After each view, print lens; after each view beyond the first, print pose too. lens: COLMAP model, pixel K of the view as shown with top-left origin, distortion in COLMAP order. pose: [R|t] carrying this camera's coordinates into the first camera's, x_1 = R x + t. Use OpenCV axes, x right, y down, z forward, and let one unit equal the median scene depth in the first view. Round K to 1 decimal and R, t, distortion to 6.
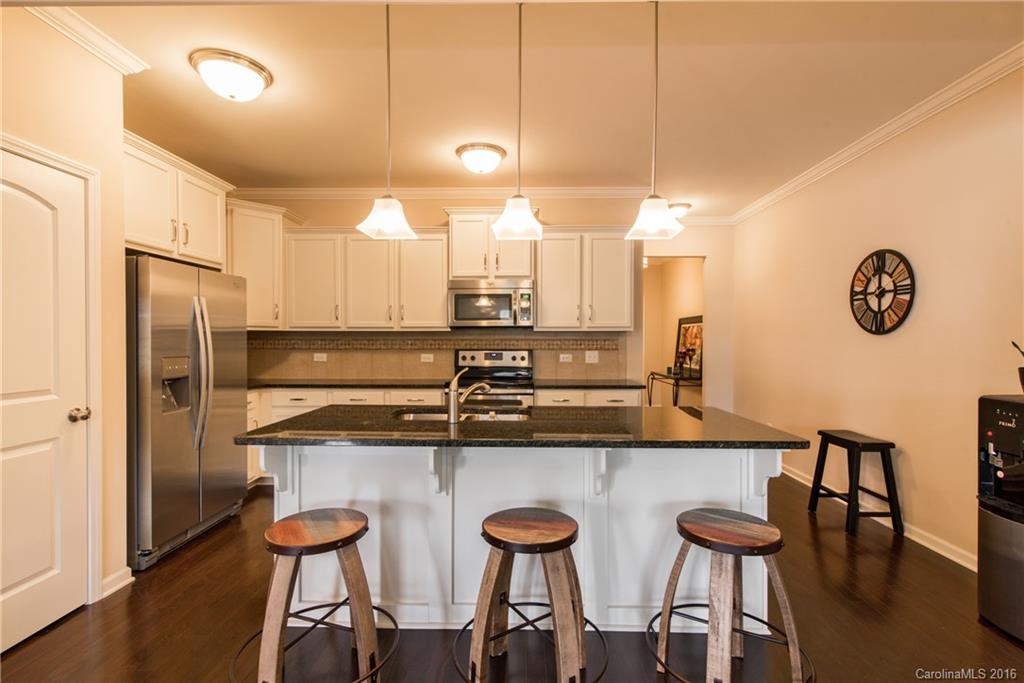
lens RADIAL K [[476.0, 0, 512.2], [0, 476.0, 342.3], [0, 0, 1]] dist [0.013311, -0.000152]
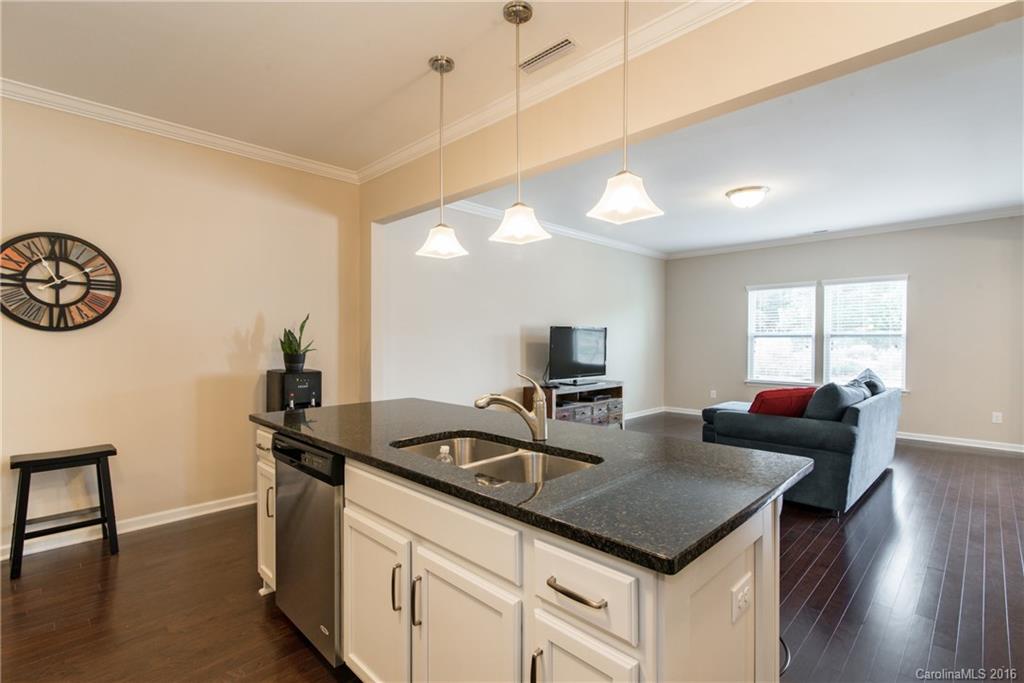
lens RADIAL K [[476.0, 0, 509.5], [0, 476.0, 345.0], [0, 0, 1]] dist [0.013311, -0.000152]
pose [[-0.727324, -0.006163, 0.686266, -0.437219], [0.005628, 0.999872, 0.014944, 0.000818], [-0.686271, 0.014731, -0.727197, 1.114736]]
